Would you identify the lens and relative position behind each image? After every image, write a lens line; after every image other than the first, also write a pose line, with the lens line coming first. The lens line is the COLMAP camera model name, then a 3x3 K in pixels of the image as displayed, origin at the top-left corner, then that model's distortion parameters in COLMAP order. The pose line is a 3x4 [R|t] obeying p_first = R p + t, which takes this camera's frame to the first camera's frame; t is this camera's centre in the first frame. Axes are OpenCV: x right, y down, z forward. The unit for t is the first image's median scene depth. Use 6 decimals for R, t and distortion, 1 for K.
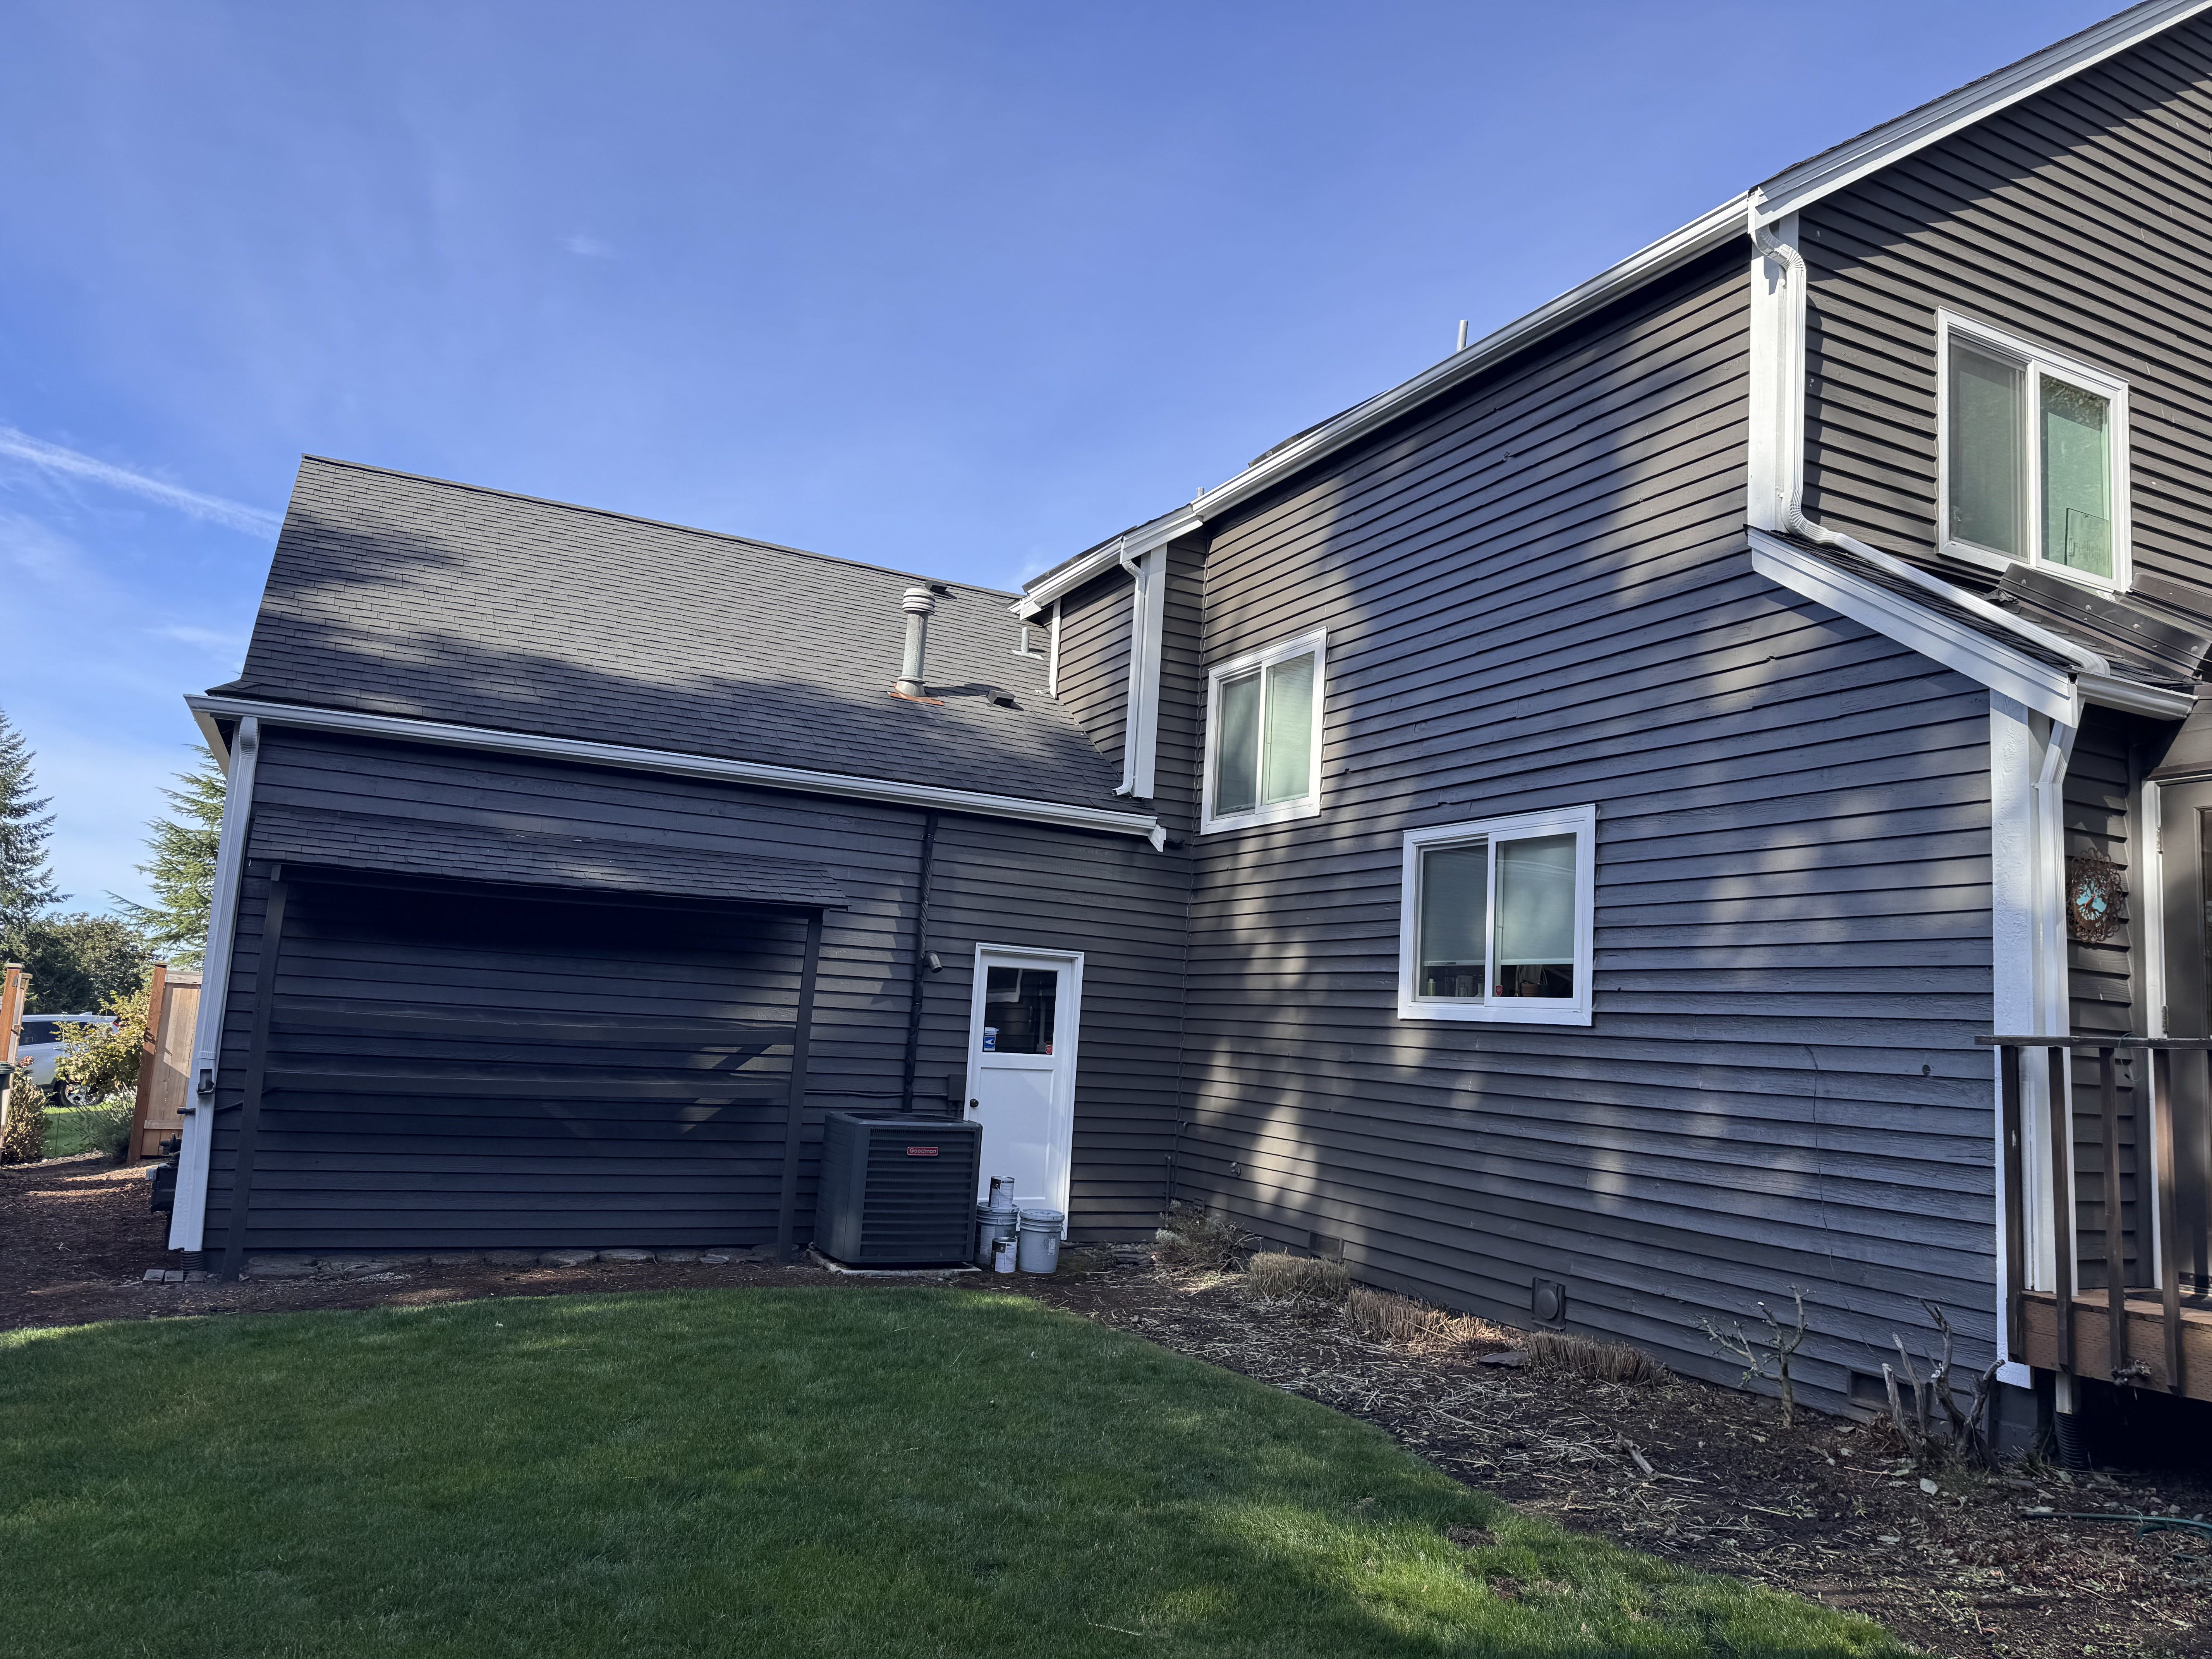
lens RADIAL K [[1542.8, 0, 1112.5], [0, 1542.8, 832.1], [0, 0, 1]] dist [0.122355, -0.169253]
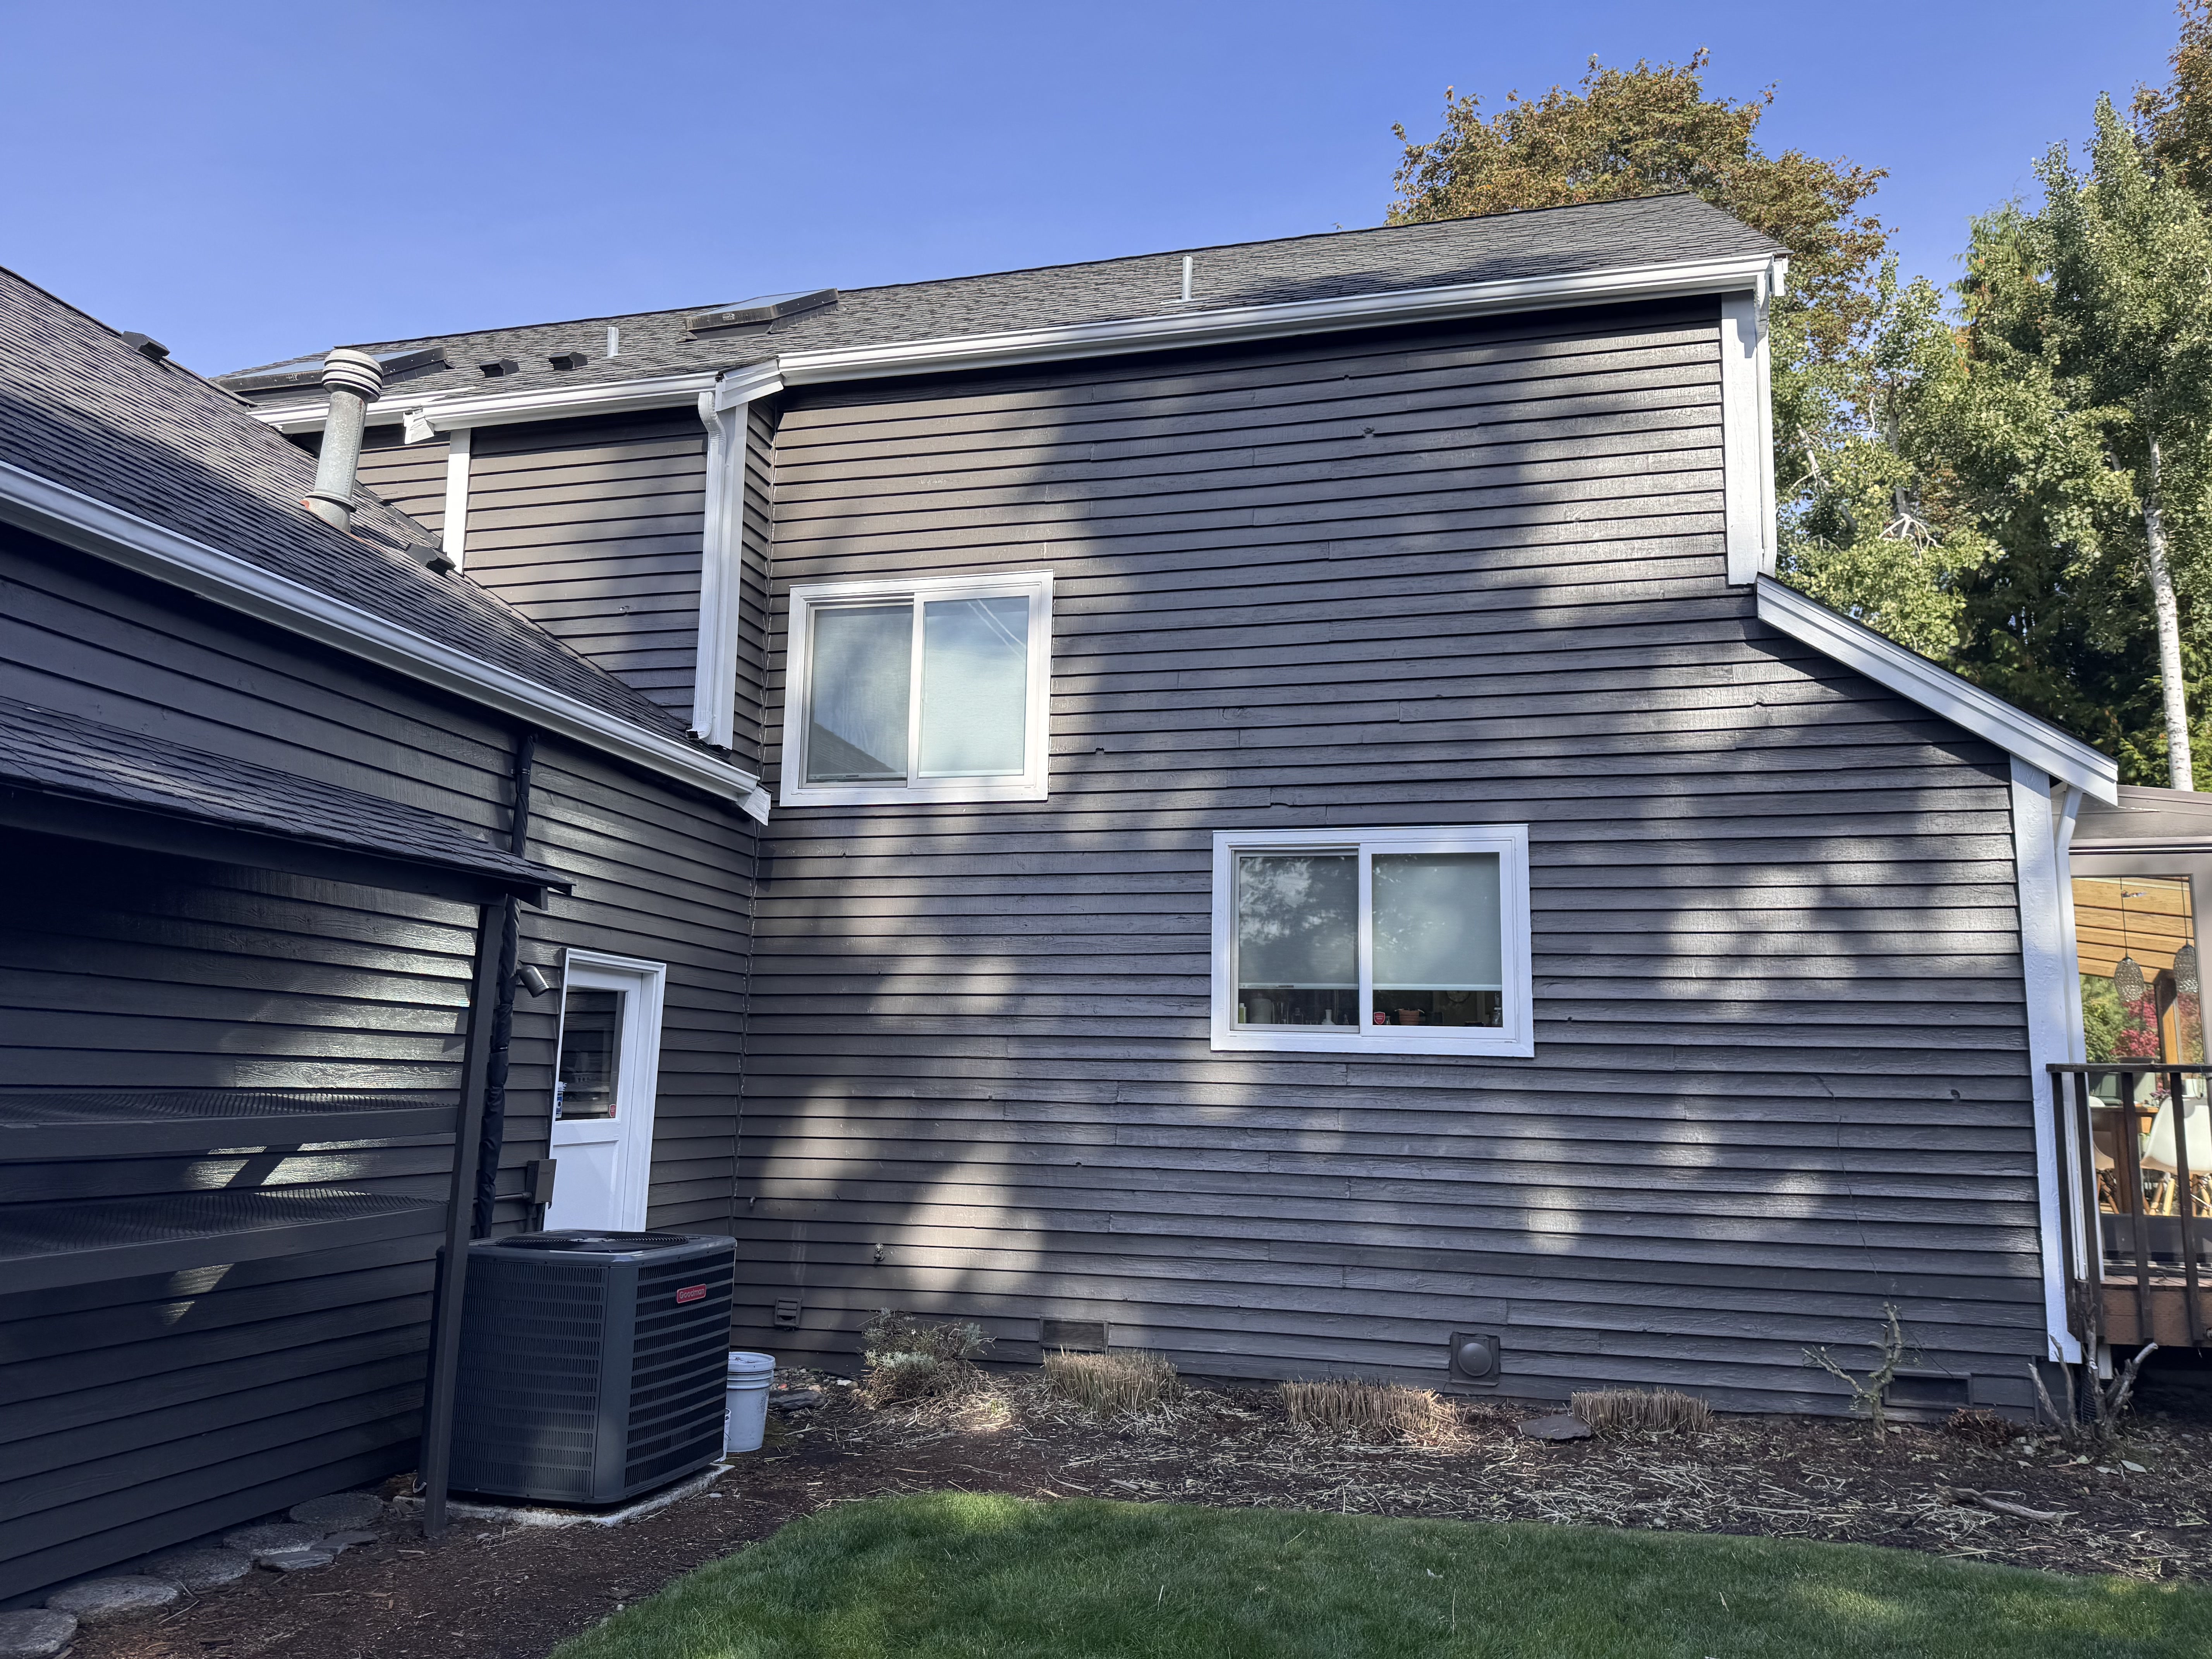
lens RADIAL K [[1542.8, 0, 1112.5], [0, 1542.8, 832.1], [0, 0, 1]] dist [0.122355, -0.169253]
pose [[0.657907, 0.074697, 0.749385, -0.501358], [-0.077777, 0.996487, -0.031045, 0.031517], [-0.749072, -0.037860, 0.661406, 0.486155]]
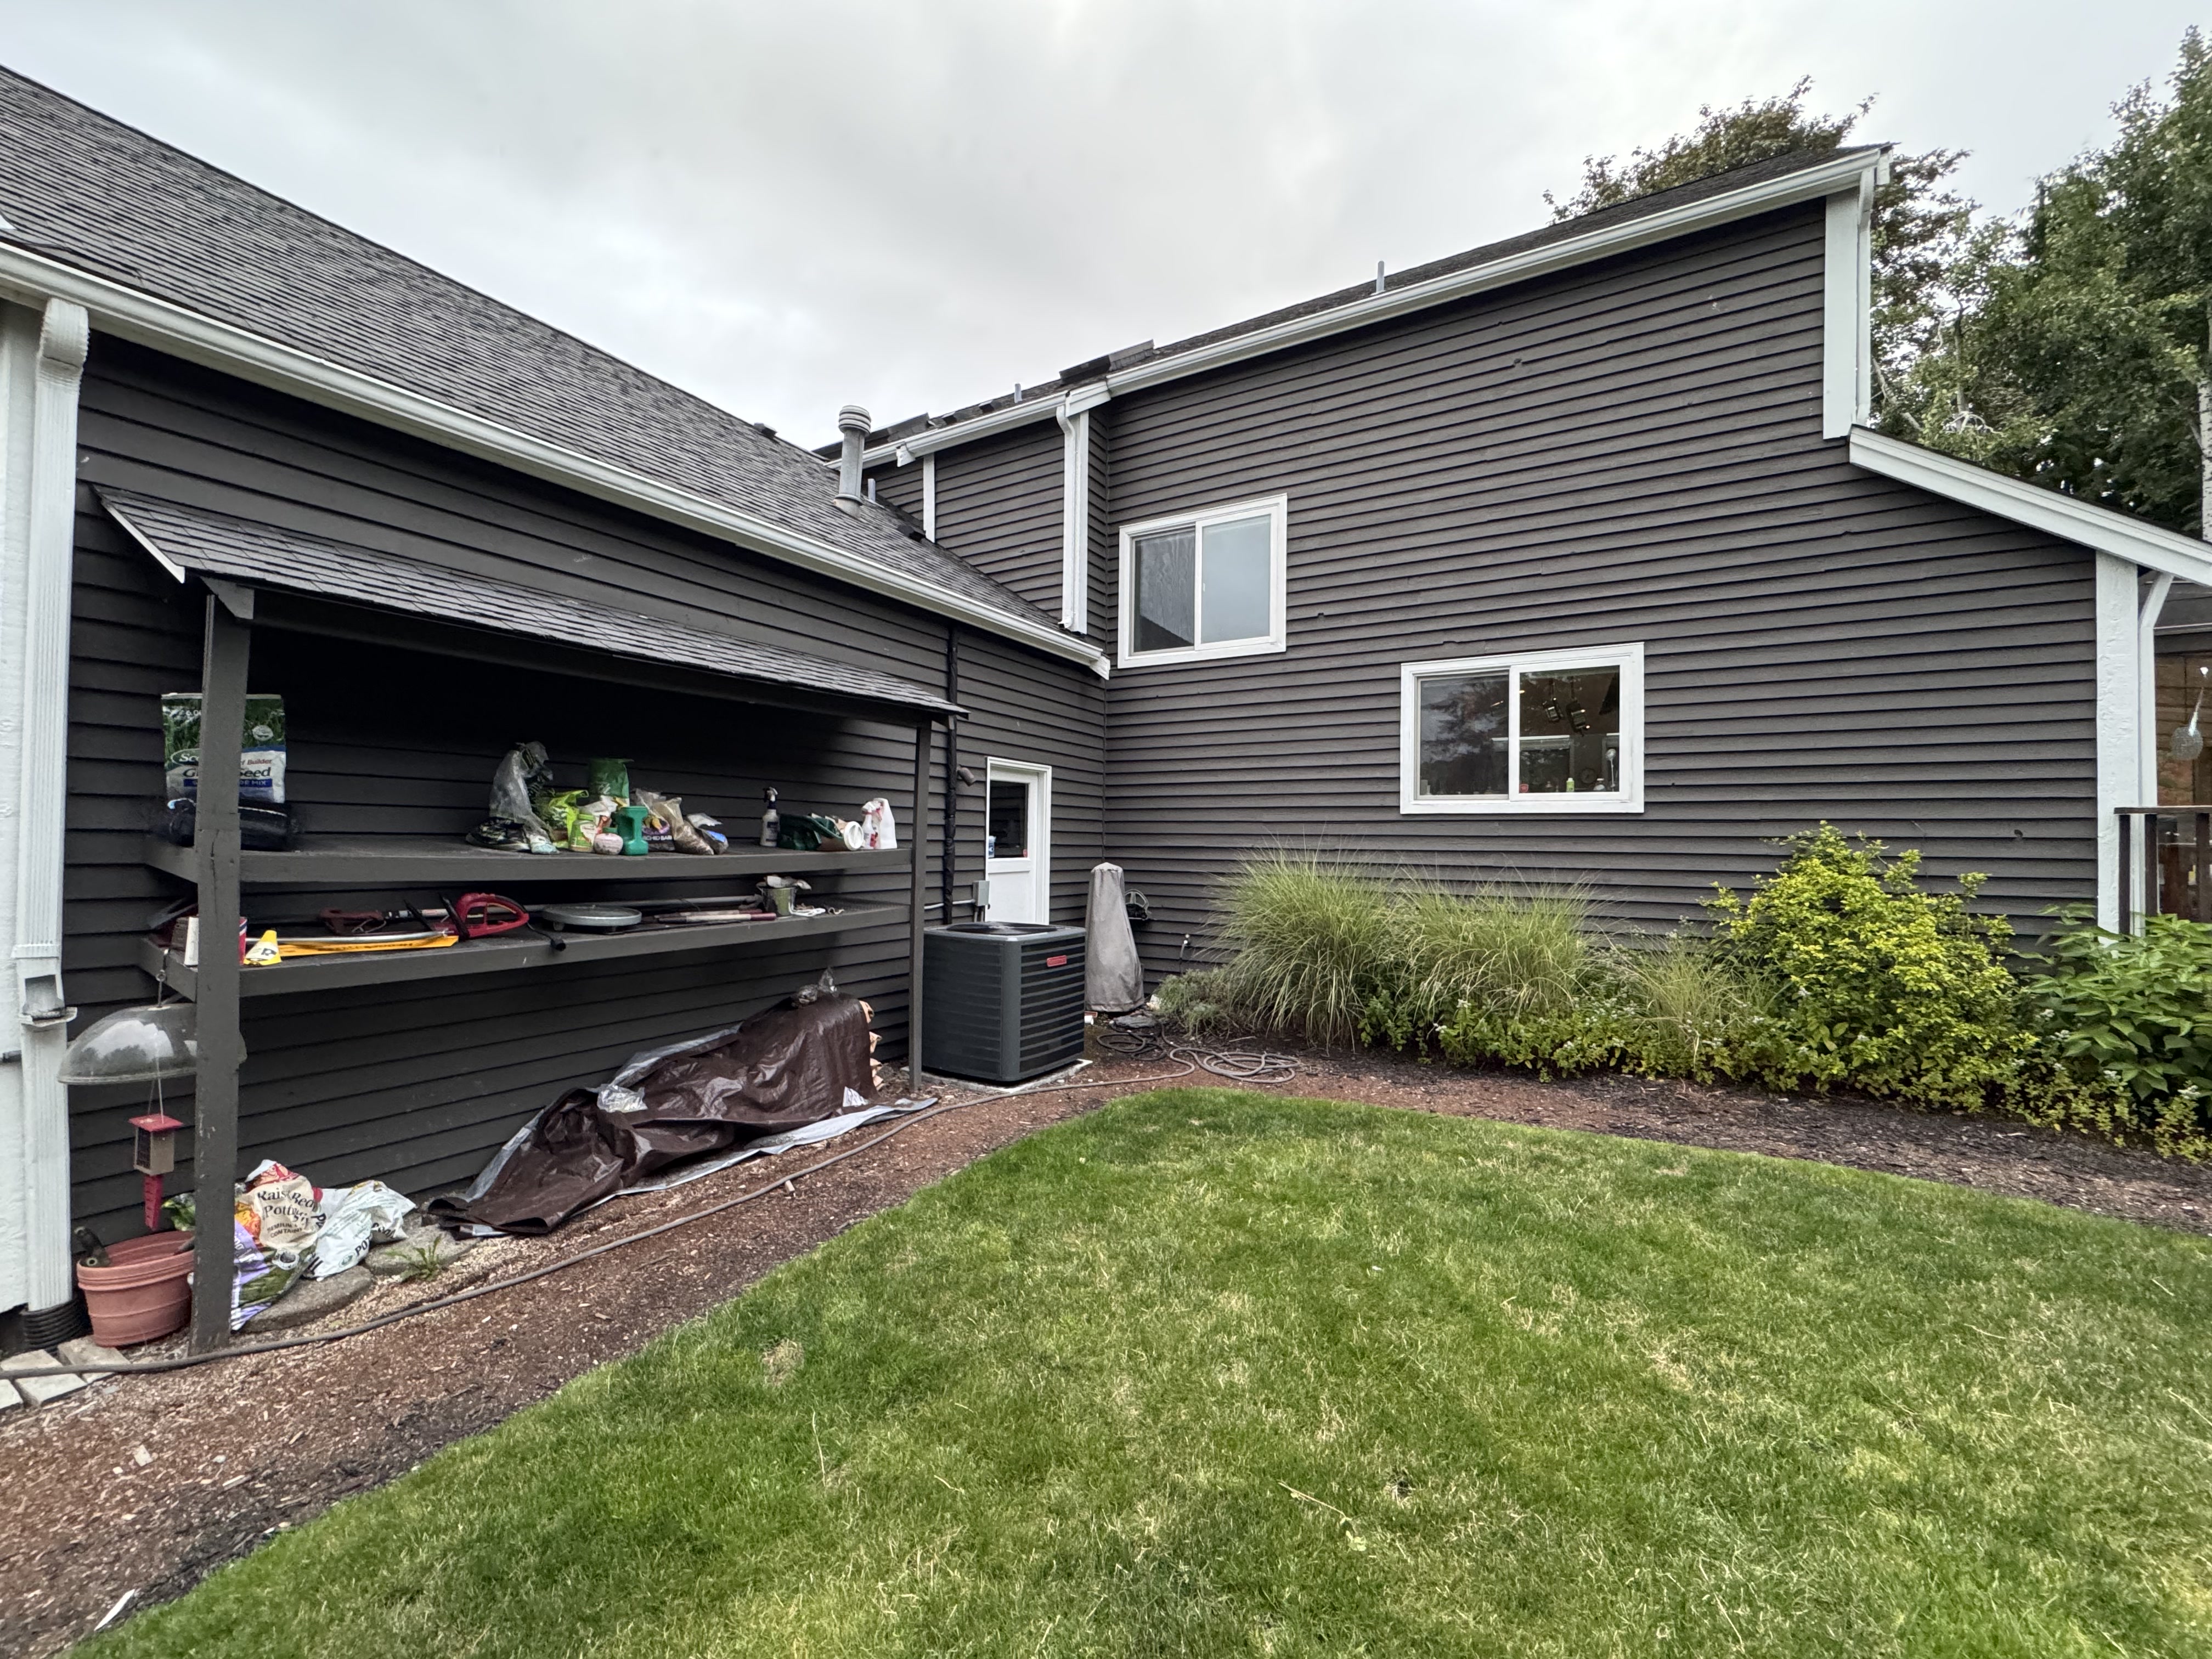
lens RADIAL K [[882.2, 0, 1106.6], [0, 882.2, 822.6], [0, 0, 1]] dist [-0.002165, 0.000369]
pose [[0.843351, -0.037725, 0.536037, -0.405902], [-0.031010, 0.992454, 0.118635, 0.049709], [-0.536467, -0.116674, 0.835817, 0.530990]]
